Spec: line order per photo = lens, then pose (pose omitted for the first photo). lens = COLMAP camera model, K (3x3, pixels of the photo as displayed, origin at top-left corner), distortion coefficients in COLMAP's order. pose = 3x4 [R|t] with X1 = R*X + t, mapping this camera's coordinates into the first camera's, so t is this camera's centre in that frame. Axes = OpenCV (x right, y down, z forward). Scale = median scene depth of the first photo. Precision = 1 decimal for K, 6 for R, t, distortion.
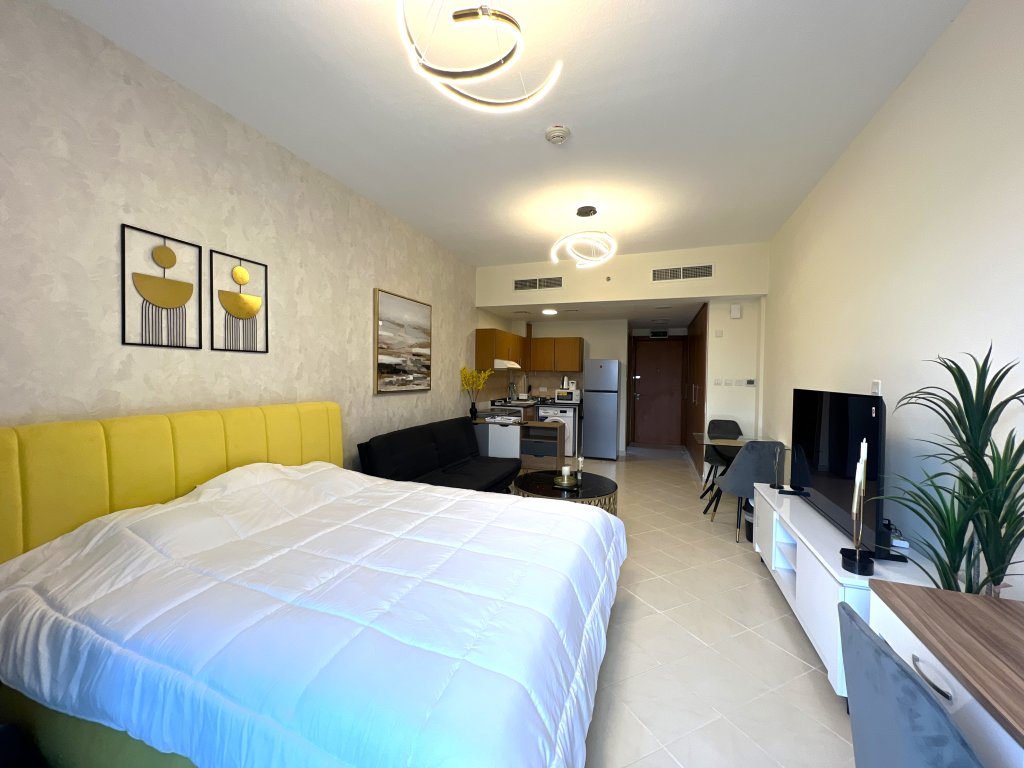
lens RADIAL K [[410.0, 0, 513.2], [0, 410.0, 384.0], [0, 0, 1]] dist [-0.002579, 0.000131]
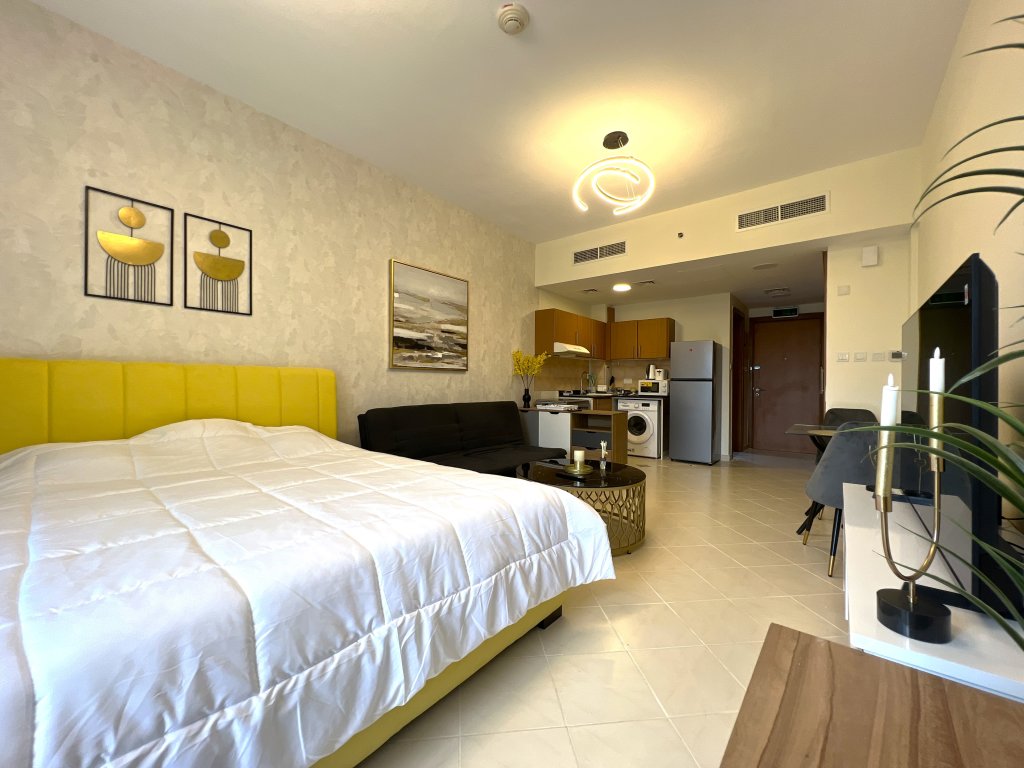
lens RADIAL K [[410.0, 0, 513.2], [0, 410.0, 384.0], [0, 0, 1]] dist [-0.002579, 0.000131]
pose [[0.944914, -0.004870, -0.327282, 0.237143], [-0.004037, 0.999640, -0.026529, 0.080537], [0.327294, 0.026389, 0.944554, 0.169903]]
